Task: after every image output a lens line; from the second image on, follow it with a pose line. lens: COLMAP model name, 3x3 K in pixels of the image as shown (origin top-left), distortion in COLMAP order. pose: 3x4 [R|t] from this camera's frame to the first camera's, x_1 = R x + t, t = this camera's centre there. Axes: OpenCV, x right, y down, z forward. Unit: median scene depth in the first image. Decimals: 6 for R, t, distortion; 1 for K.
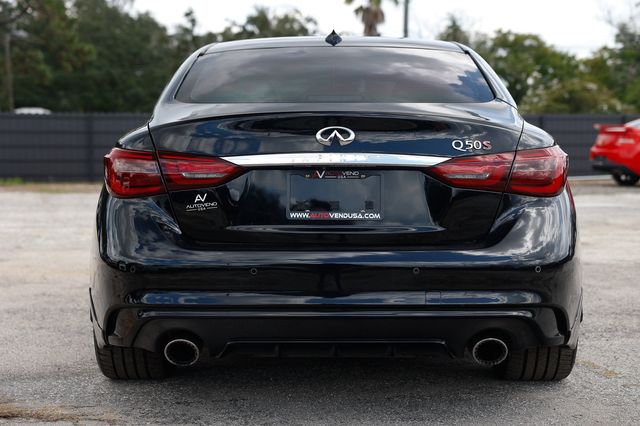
lens RADIAL K [[1227.7, 0, 319.3], [0, 1227.7, 213.1], [0, 0, 1]] dist [0.288973, 0.000000]
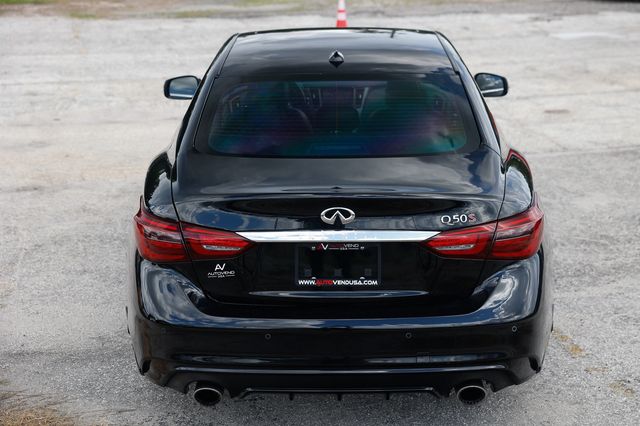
lens RADIAL K [[1103.2, 0, 320.4], [0, 1103.2, 211.7], [0, 0, 1]] dist [0.236105, 0.000000]
pose [[0.999932, -0.008861, -0.007585, 0.004146], [0.010295, 0.976159, 0.216814, -0.242091], [0.005483, -0.216877, 0.976184, 0.009495]]
